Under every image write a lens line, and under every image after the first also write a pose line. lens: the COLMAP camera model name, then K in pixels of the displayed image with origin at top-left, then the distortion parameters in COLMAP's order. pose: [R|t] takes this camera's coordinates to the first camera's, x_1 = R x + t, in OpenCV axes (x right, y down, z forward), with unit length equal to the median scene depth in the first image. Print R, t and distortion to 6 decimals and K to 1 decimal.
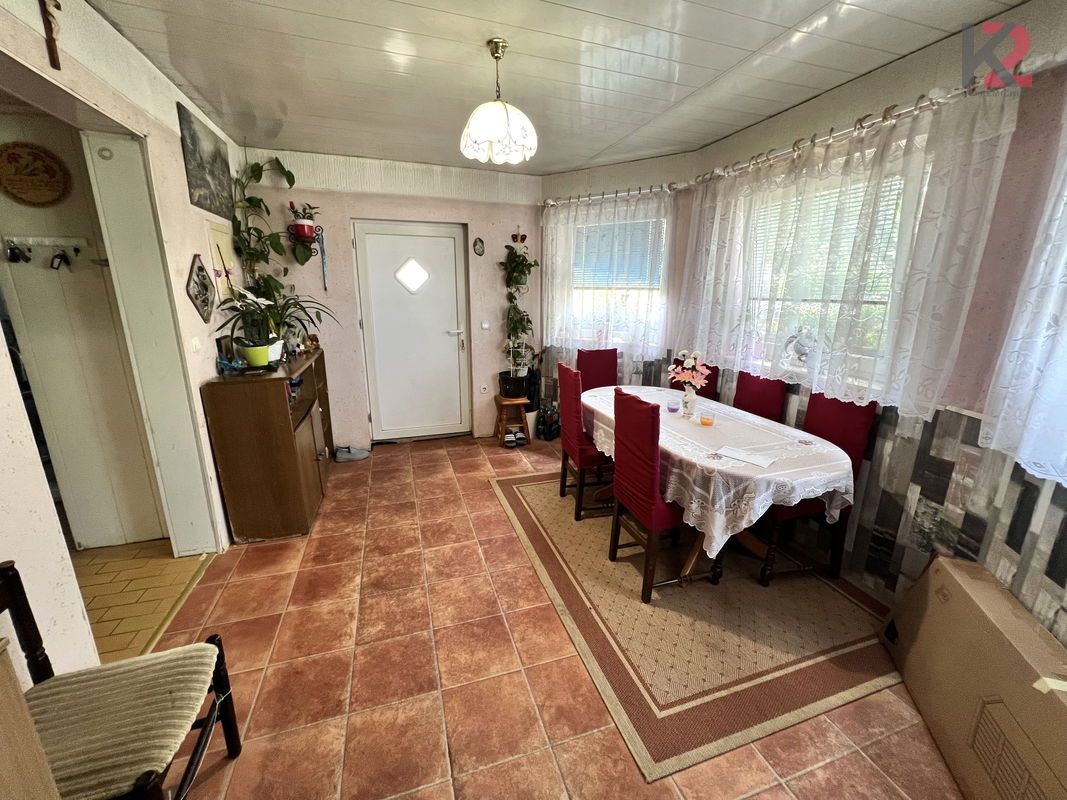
lens RADIAL K [[428.2, 0, 534.4], [0, 428.2, 399.9], [0, 0, 1]] dist [-0.000426, -0.000465]
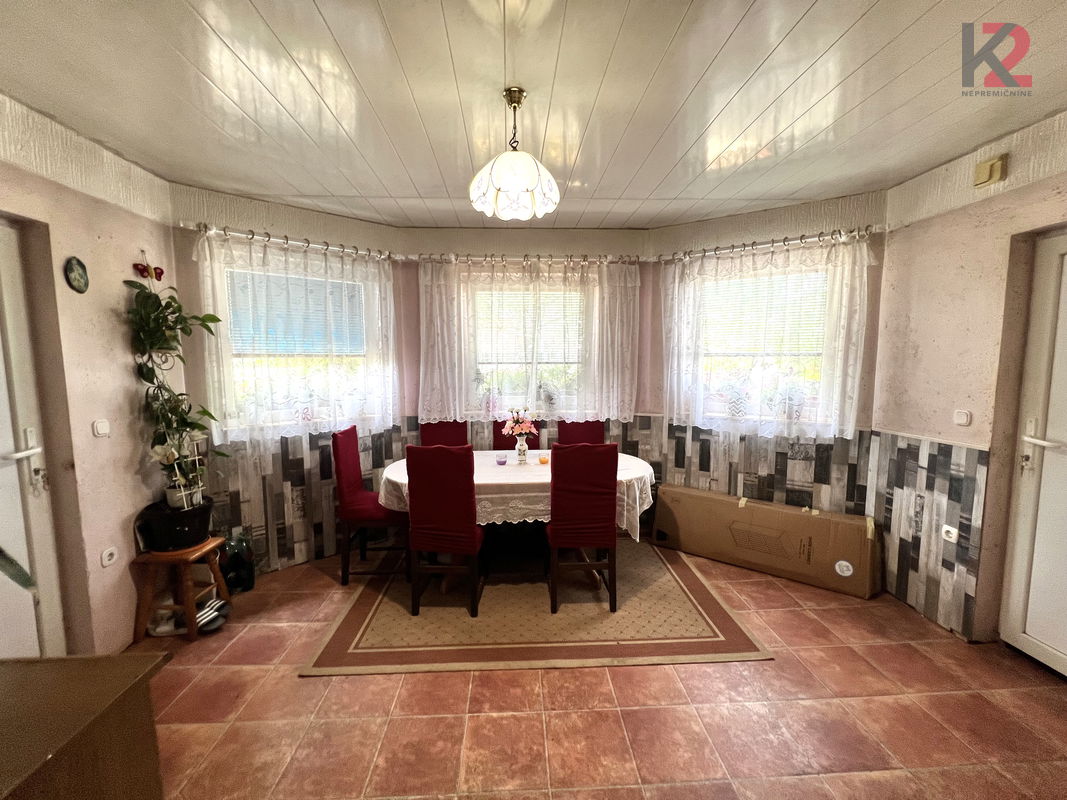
lens RADIAL K [[428.2, 0, 532.4], [0, 428.2, 398.5], [0, 0, 1]] dist [-0.000426, -0.000465]
pose [[0.268285, -0.101402, 0.957988, -0.564990], [0.245199, 0.968880, 0.033887, -0.126218], [-0.931612, 0.225807, 0.284799, 0.473186]]
